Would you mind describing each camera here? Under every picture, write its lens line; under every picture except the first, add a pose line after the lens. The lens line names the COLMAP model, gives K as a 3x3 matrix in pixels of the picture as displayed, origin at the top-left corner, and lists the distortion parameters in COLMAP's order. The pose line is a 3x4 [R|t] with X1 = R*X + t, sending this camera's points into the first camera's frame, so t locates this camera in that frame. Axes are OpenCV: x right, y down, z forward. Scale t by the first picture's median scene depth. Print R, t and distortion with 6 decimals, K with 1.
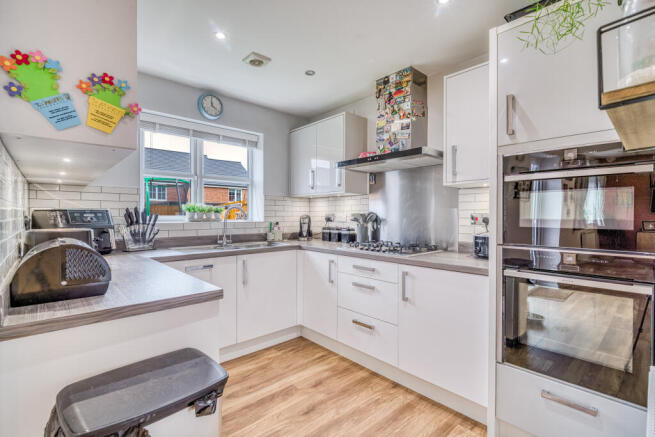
lens RADIAL K [[303.6, 0, 327.8], [0, 303.6, 216.2], [0, 0, 1]] dist [0.000768, -0.005807]
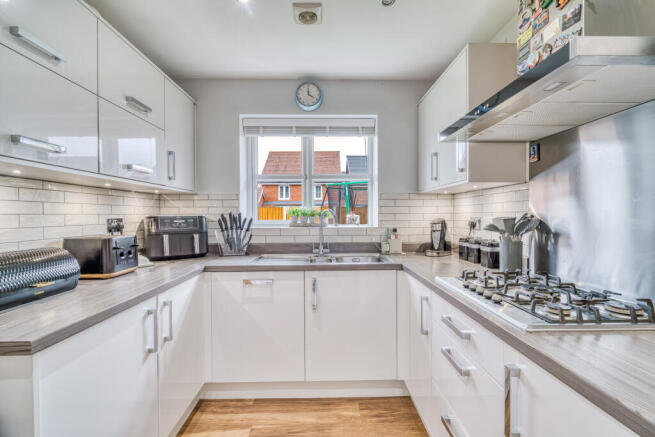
lens RADIAL K [[303.6, 0, 327.8], [0, 303.6, 216.2], [0, 0, 1]] dist [0.000768, -0.005807]
pose [[0.750492, -0.004216, -0.660866, 0.227850], [0.004677, 0.999988, -0.001067, -0.011752], [0.660863, -0.002290, 0.750503, 0.364420]]
